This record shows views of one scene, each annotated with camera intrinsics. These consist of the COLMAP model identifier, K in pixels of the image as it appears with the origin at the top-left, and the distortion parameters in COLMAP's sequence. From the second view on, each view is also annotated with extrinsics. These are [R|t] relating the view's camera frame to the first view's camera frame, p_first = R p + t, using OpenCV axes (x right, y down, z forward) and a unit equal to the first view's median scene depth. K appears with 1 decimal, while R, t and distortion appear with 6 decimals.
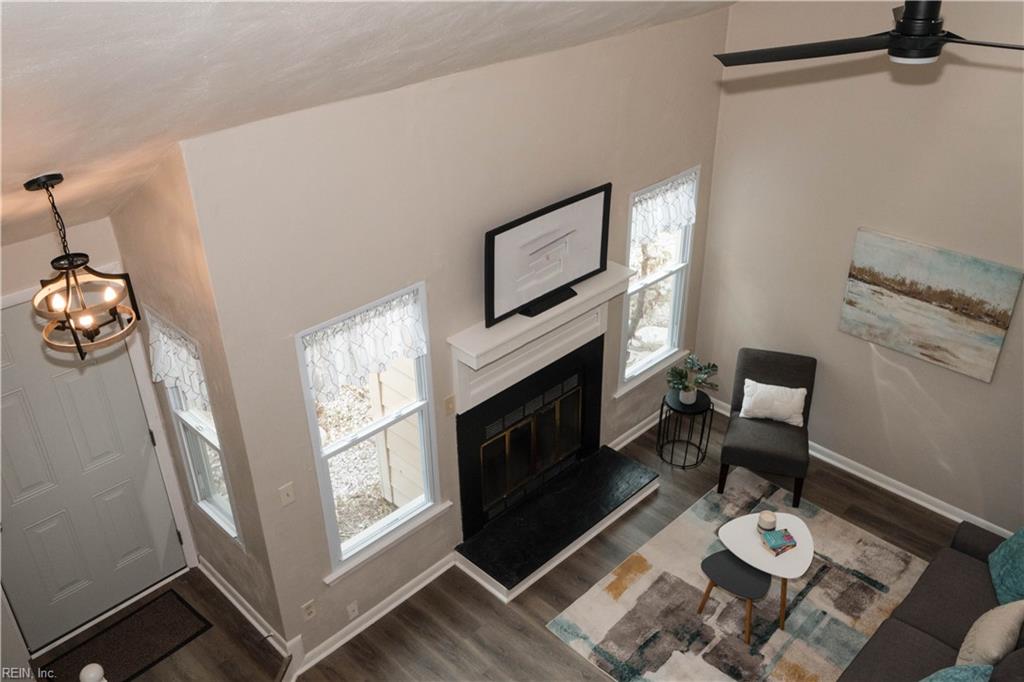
lens RADIAL K [[871.2, 0, 512.0], [0, 871.2, 341.0], [0, 0, 1]] dist [-0.001196, -0.000450]
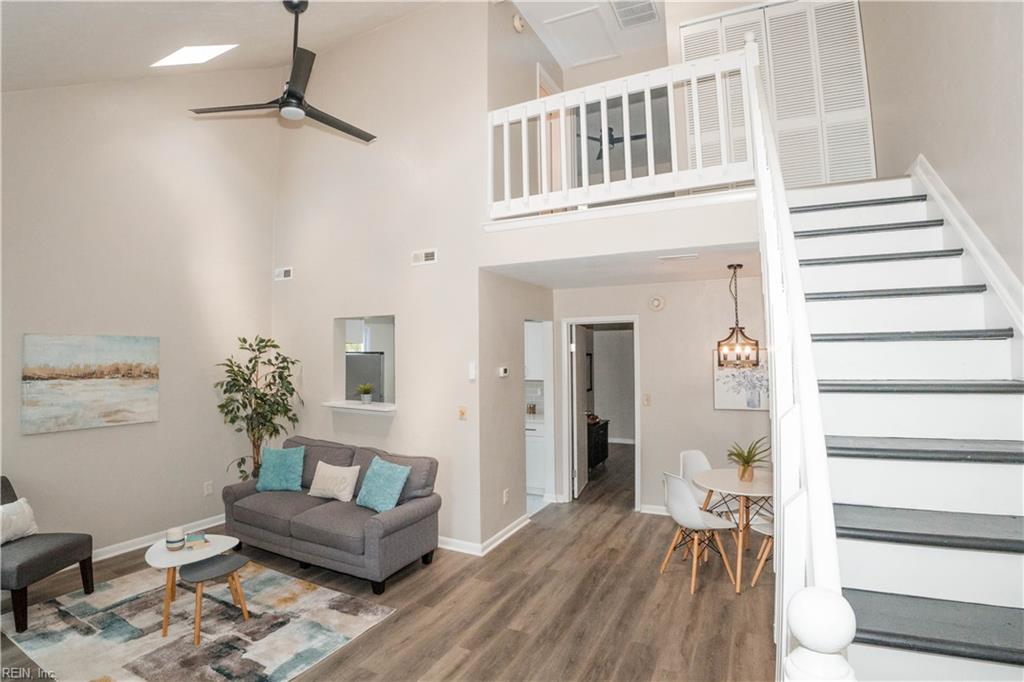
lens RADIAL K [[474.2, 0, 515.8], [0, 474.2, 336.0], [0, 0, 1]] dist [-0.092009, 0.014439]
pose [[-0.316847, 0.045160, 0.947401, -0.351669], [0.488758, 0.863807, 0.122284, 0.123713], [-0.812849, 0.501795, -0.295766, 0.649675]]
